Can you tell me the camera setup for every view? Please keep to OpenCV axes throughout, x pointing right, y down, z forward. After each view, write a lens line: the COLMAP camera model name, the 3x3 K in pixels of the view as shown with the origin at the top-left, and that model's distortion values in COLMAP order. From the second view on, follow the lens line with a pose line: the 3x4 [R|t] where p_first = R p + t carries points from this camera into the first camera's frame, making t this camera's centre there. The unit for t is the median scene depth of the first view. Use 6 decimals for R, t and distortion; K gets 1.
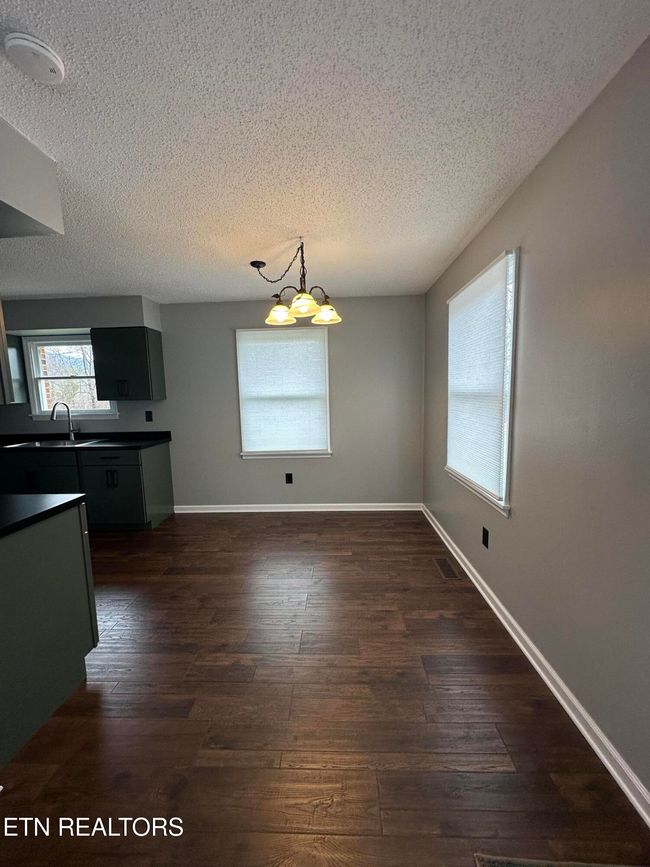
lens RADIAL K [[345.6, 0, 325.0], [0, 345.6, 433.5], [0, 0, 1]] dist [-0.001096, 0.000212]
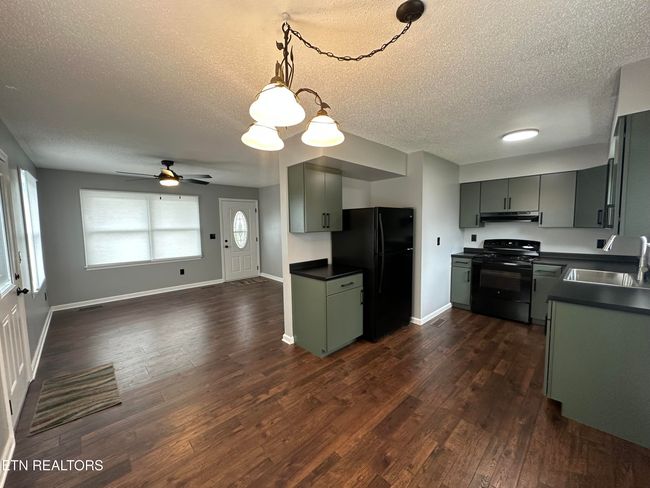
lens RADIAL K [[255.3, 0, 324.5], [0, 255.3, 252.4], [0, 0, 1]] dist [-0.002067, -0.000105]
pose [[-0.698325, 0.112749, -0.706845, 0.161749], [-0.050673, 0.977251, 0.205944, -0.126331], [0.713985, 0.179634, -0.676725, 0.894452]]
